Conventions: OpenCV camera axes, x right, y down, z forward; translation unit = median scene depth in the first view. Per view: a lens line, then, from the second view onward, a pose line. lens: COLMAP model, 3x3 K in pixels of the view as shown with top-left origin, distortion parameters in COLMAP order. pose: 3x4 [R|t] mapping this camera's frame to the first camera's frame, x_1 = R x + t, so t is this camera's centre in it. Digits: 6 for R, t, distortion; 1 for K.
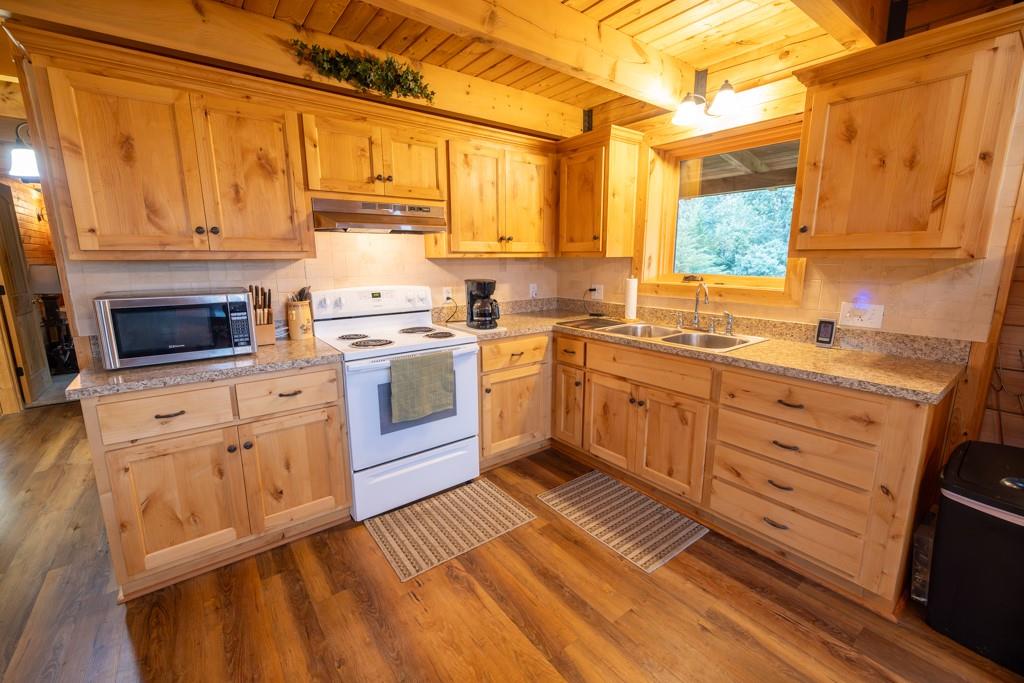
lens RADIAL K [[425.8, 0, 512.9], [0, 425.8, 335.1], [0, 0, 1]] dist [0.000782, 0.000226]
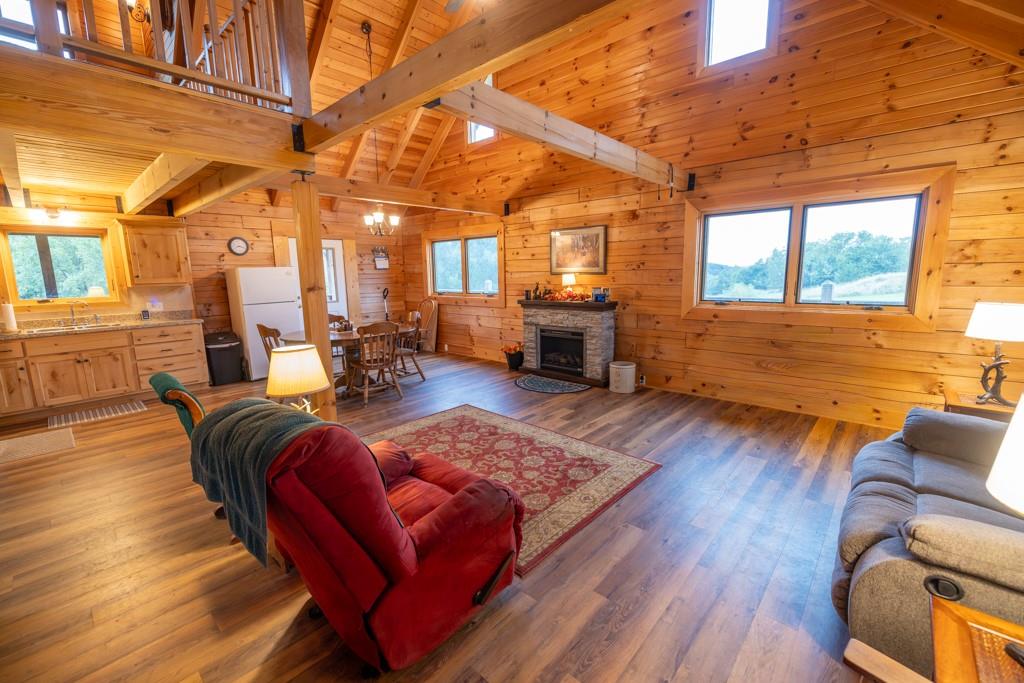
lens RADIAL K [[425.8, 0, 508.0], [0, 425.8, 340.6], [0, 0, 1]] dist [0.000782, 0.000226]
pose [[-0.177888, -0.150474, 0.972478, -2.130765], [0.200813, 0.961893, 0.185570, 0.101735], [-0.963343, 0.228297, -0.140892, -0.701056]]
